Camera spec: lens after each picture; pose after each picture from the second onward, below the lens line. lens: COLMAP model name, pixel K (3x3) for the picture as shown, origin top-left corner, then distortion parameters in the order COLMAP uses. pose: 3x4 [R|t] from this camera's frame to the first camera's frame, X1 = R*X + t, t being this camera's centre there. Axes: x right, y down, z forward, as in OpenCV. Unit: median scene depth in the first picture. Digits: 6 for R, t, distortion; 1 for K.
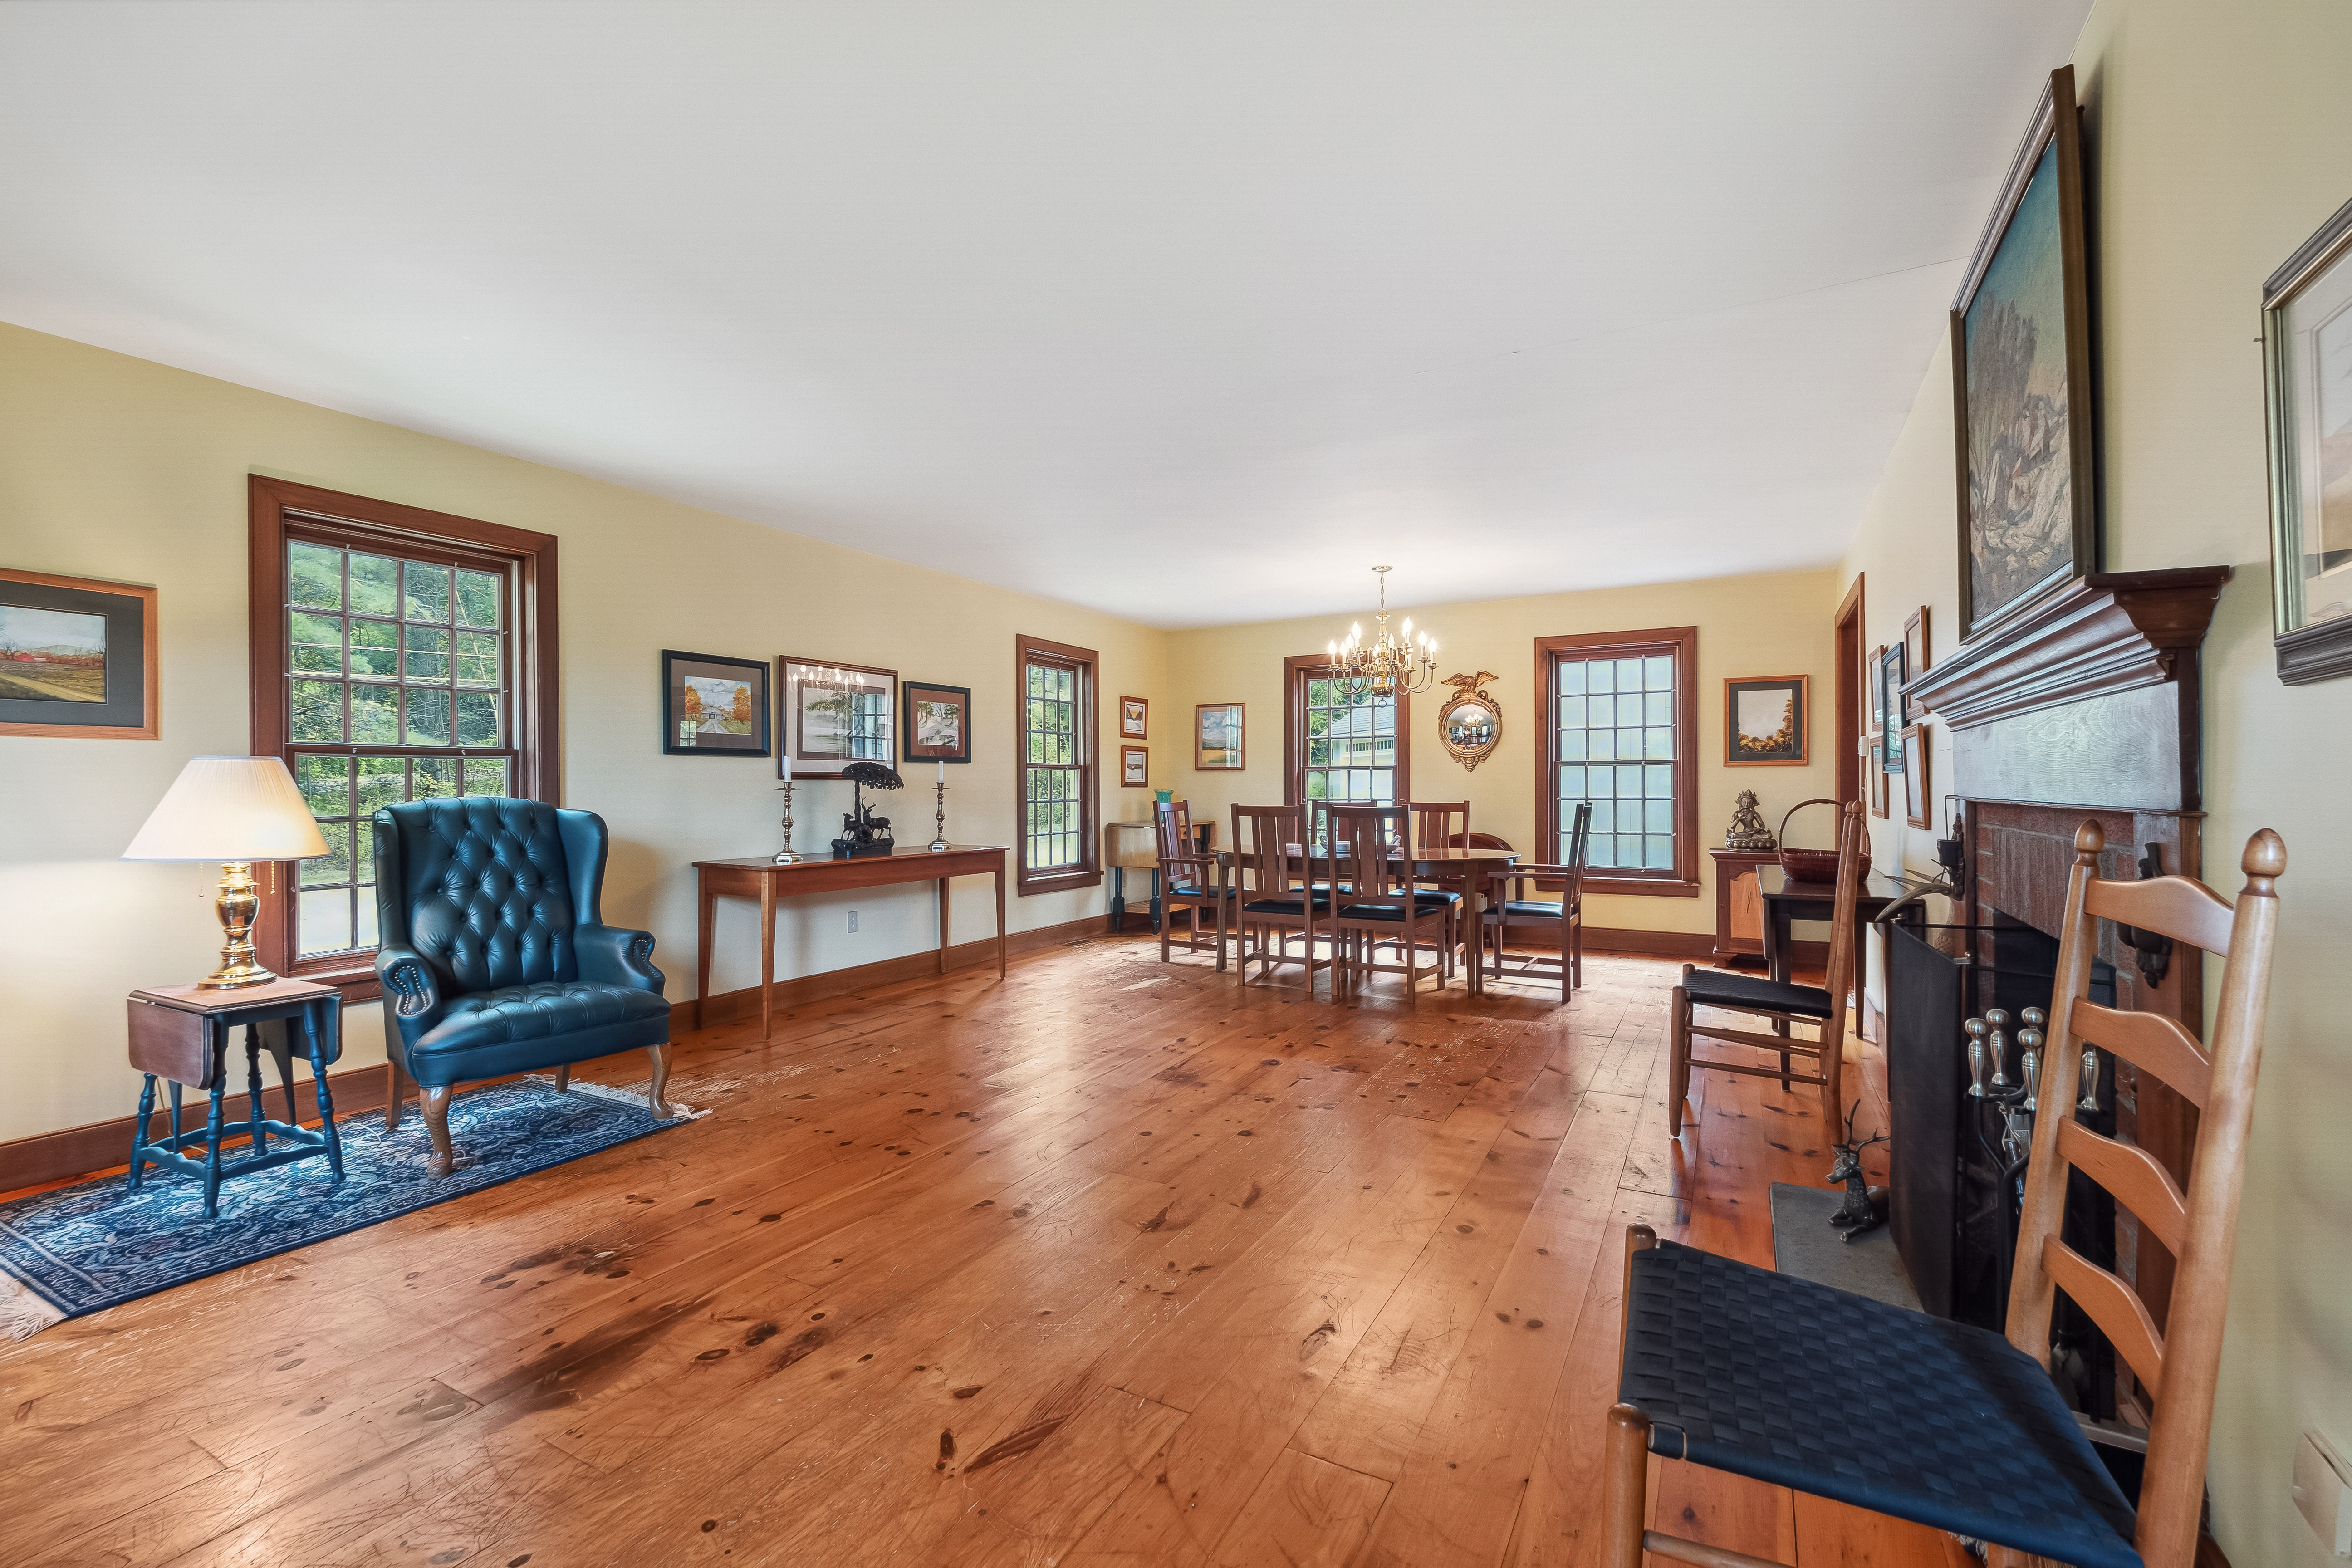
lens RADIAL K [[1020.8, 0, 1157.2], [0, 1020.8, 788.1], [0, 0, 1]] dist [0.000712, -0.000434]
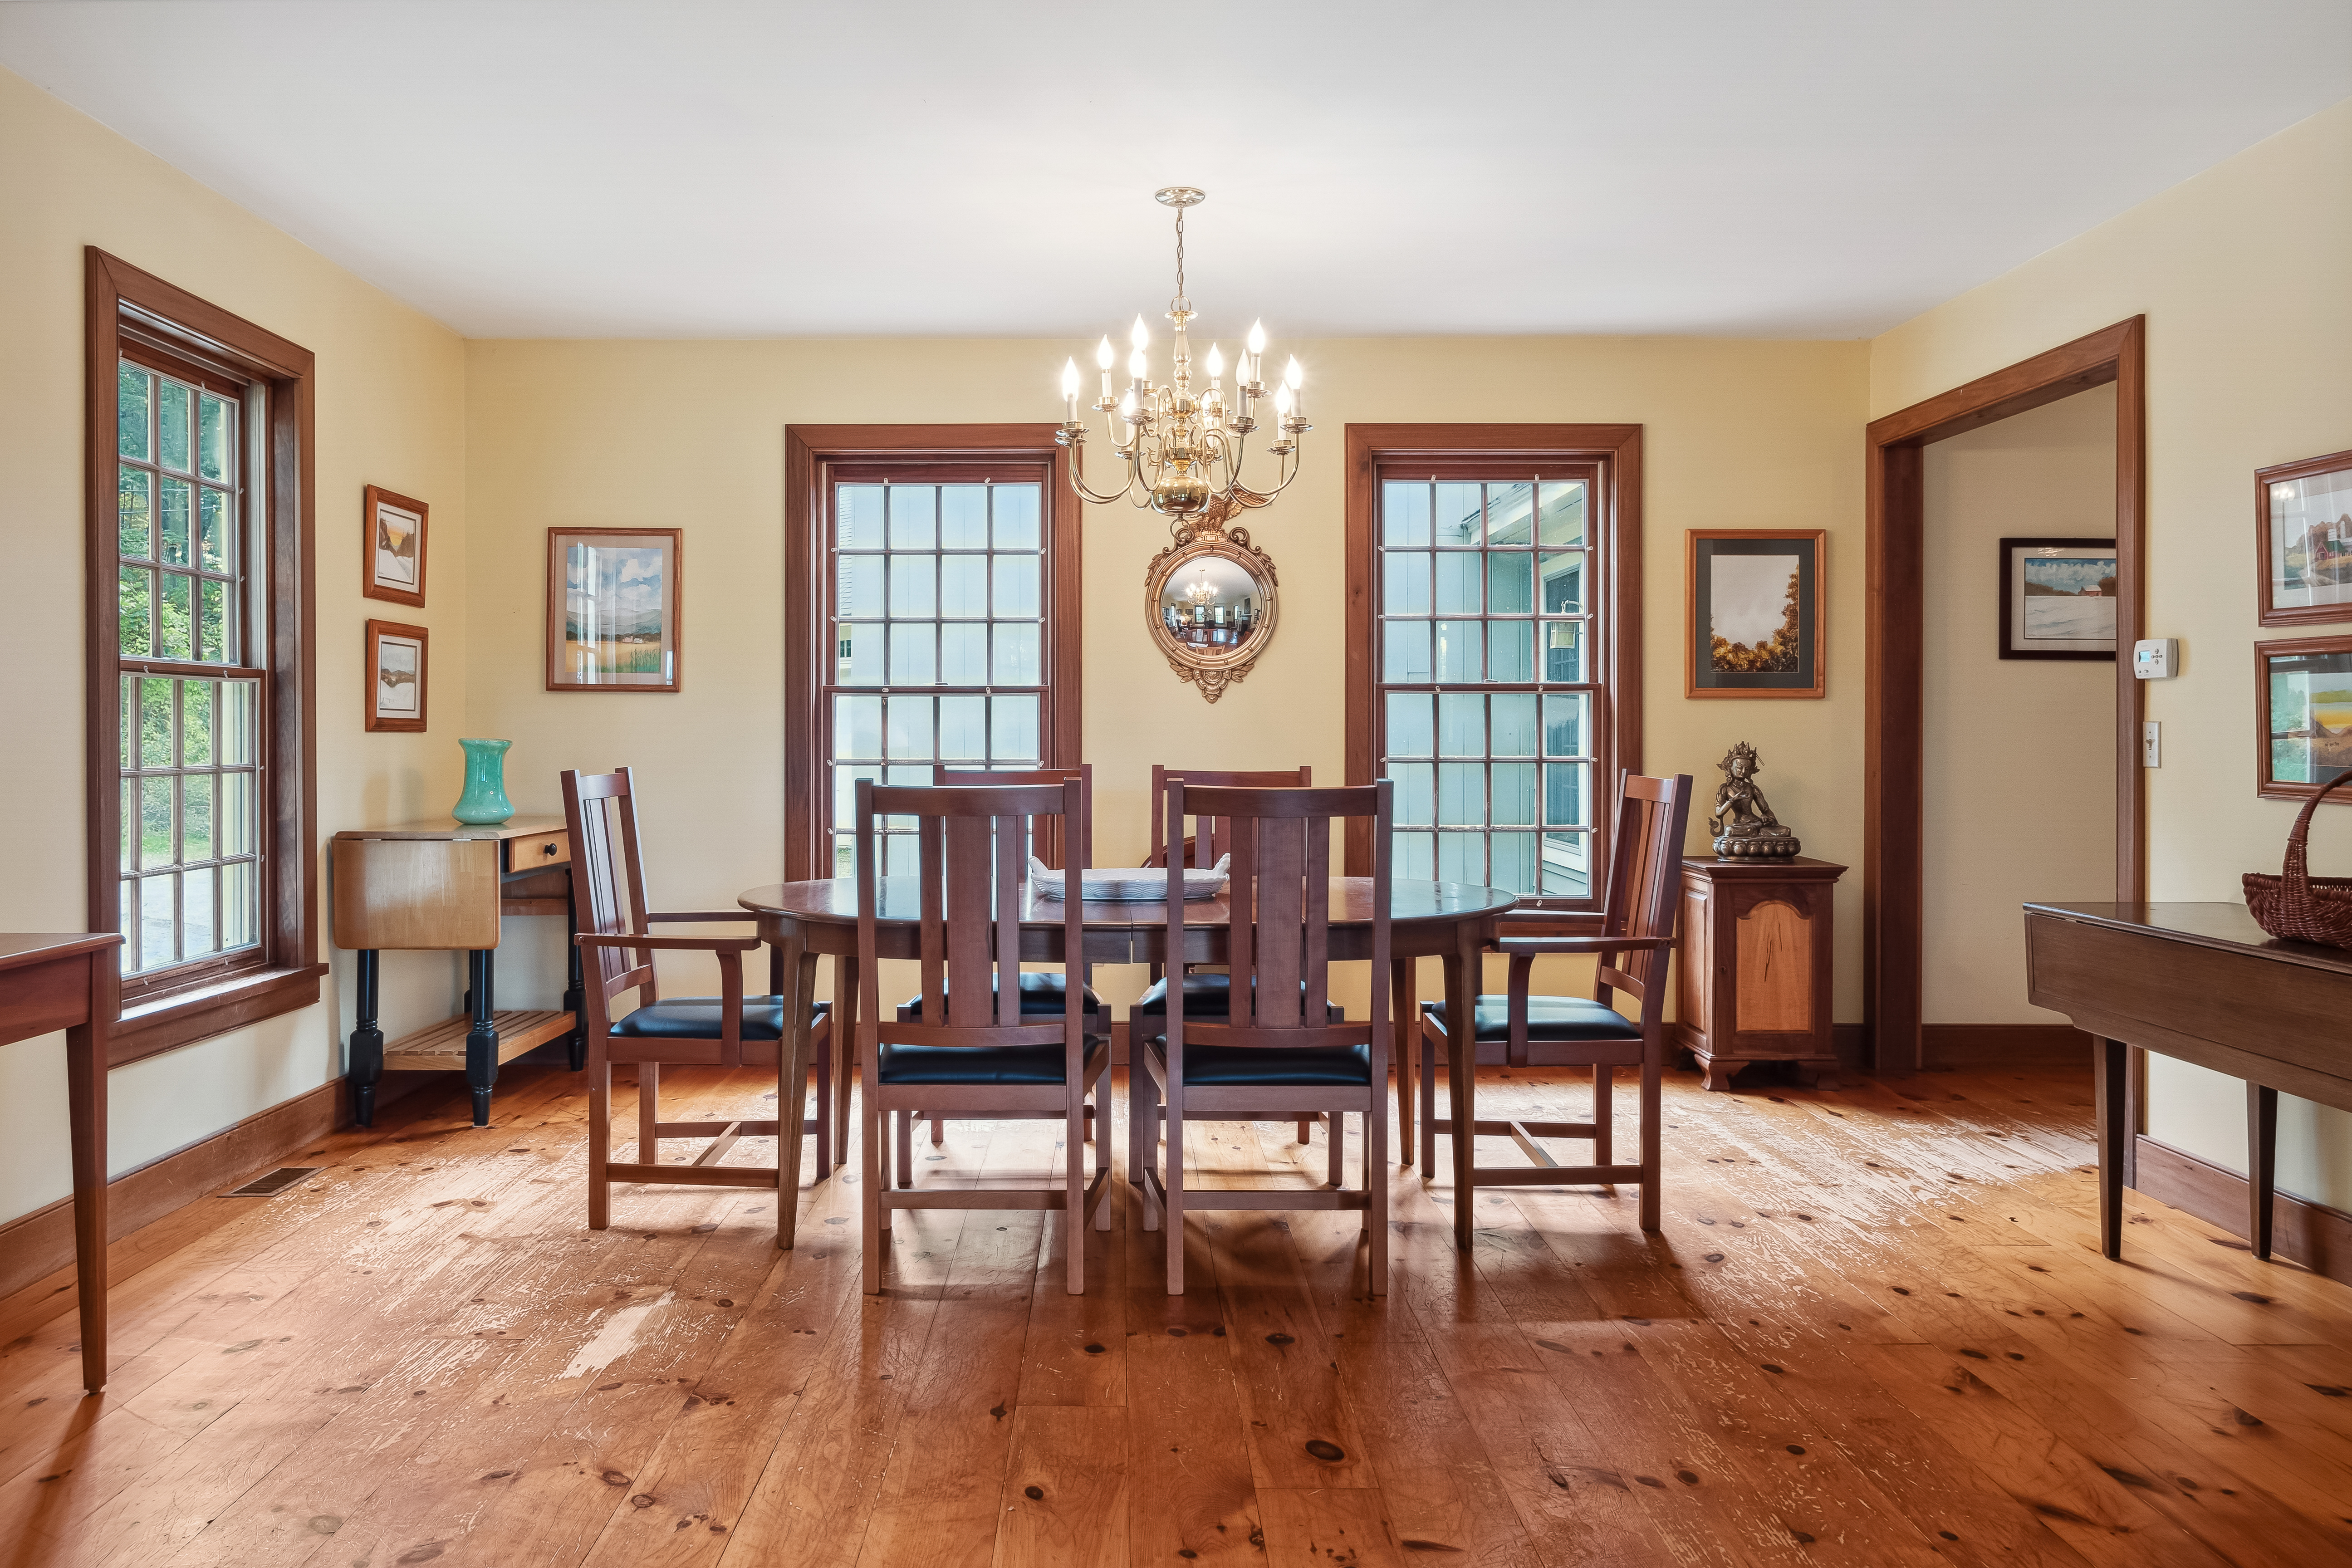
lens RADIAL K [[1700.5, 0, 1130.5], [0, 1700.5, 743.5], [0, 0, 1]] dist [-0.004526, -0.001785]
pose [[0.867345, 0.002316, 0.497703, -0.117532], [-0.003914, 0.999990, 0.002169, 0.001133], [-0.497693, -0.003829, 0.867345, 0.377899]]
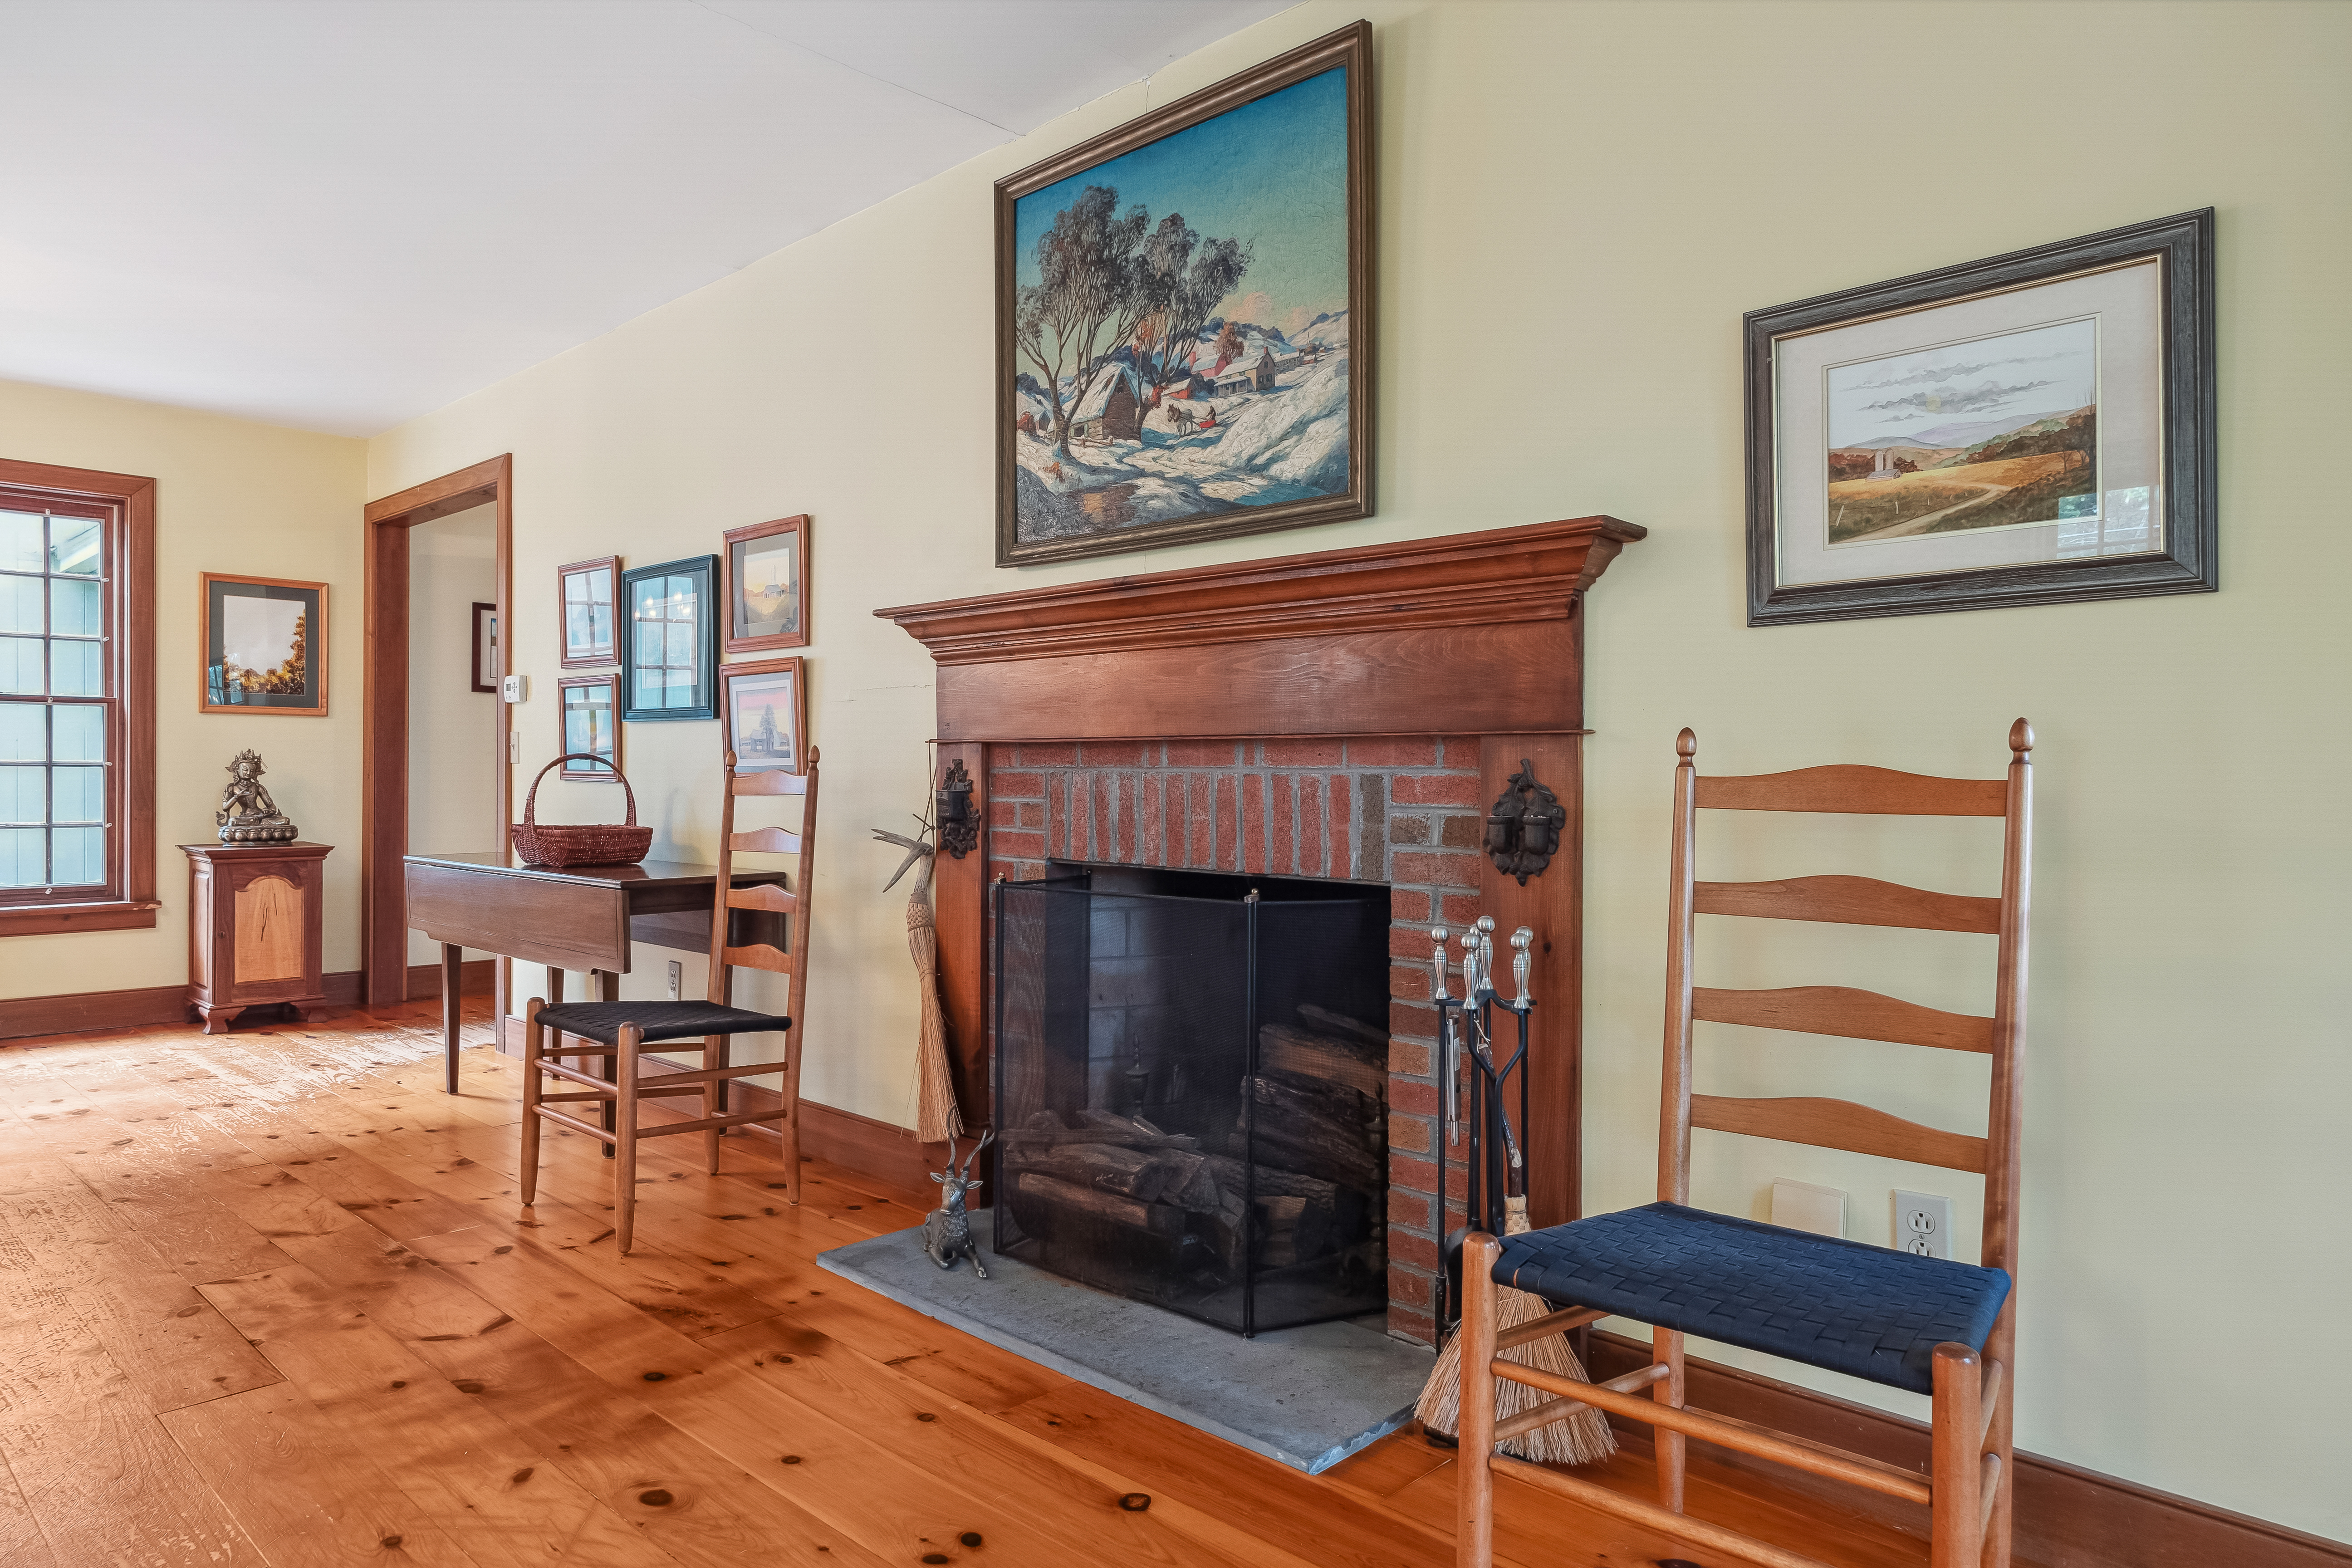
lens RADIAL K [[1440.2, 0, 1159.1], [0, 1440.2, 778.6], [0, 0, 1]] dist [-0.005445, 0.002229]
pose [[0.246138, 0.003420, 0.969229, -0.145919], [-0.005540, 0.999982, -0.002121, 0.017176], [-0.969219, -0.004847, 0.246152, 0.209873]]
